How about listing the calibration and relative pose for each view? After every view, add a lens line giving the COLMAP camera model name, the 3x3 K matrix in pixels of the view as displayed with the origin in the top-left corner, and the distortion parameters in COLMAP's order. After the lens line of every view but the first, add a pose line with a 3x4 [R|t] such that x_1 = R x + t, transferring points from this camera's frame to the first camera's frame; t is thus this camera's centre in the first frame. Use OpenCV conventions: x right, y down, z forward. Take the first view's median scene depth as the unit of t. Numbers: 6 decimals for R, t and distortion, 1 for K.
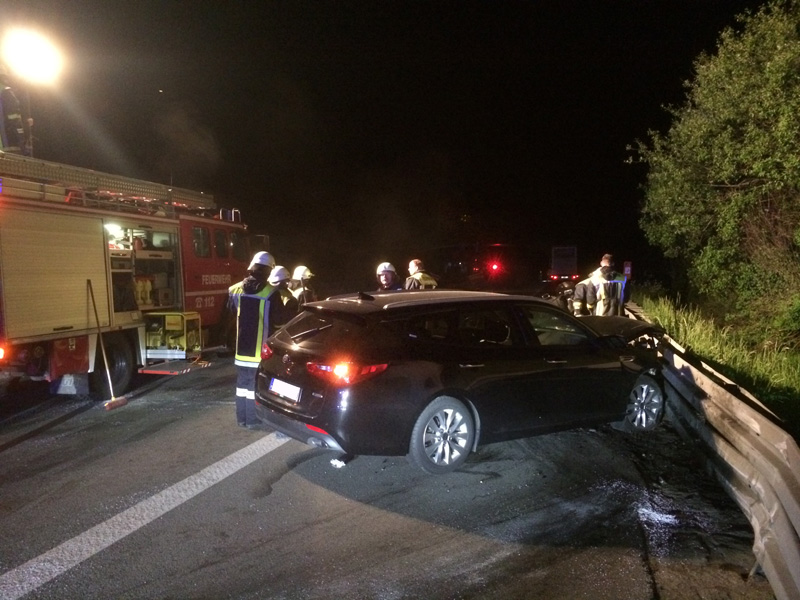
lens RADIAL K [[680.6, 0, 400.0], [0, 680.6, 300.0], [0, 0, 1]] dist [0.034745, -0.012142]
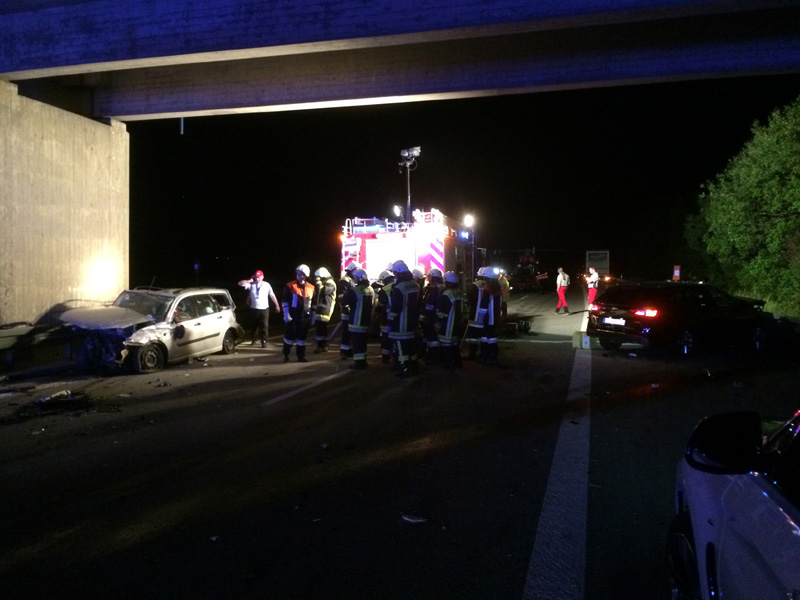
lens RADIAL K [[680.6, 0, 400.0], [0, 680.6, 300.0], [0, 0, 1]] dist [0.034745, -0.012142]
pose [[0.999925, 0.011121, -0.005072, -0.299885], [-0.011123, 0.999938, -0.000358, 0.021954], [0.005068, 0.000414, 0.999987, -0.451095]]
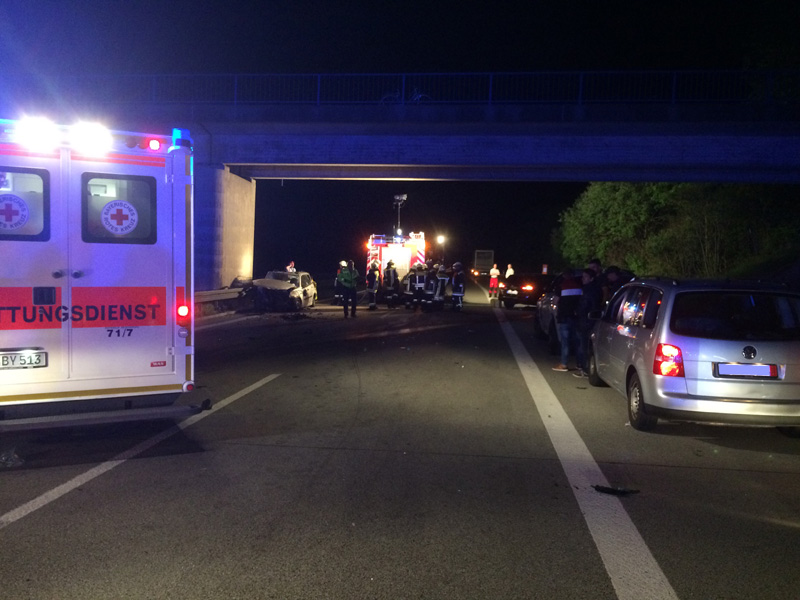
lens RADIAL K [[680.6, 0, 400.0], [0, 680.6, 300.0], [0, 0, 1]] dist [0.034745, -0.012142]
pose [[0.985799, 0.025706, 0.165950, -0.573647], [-0.027242, 0.999604, 0.006988, 0.057264], [-0.165704, -0.011409, 0.986109, -1.175170]]
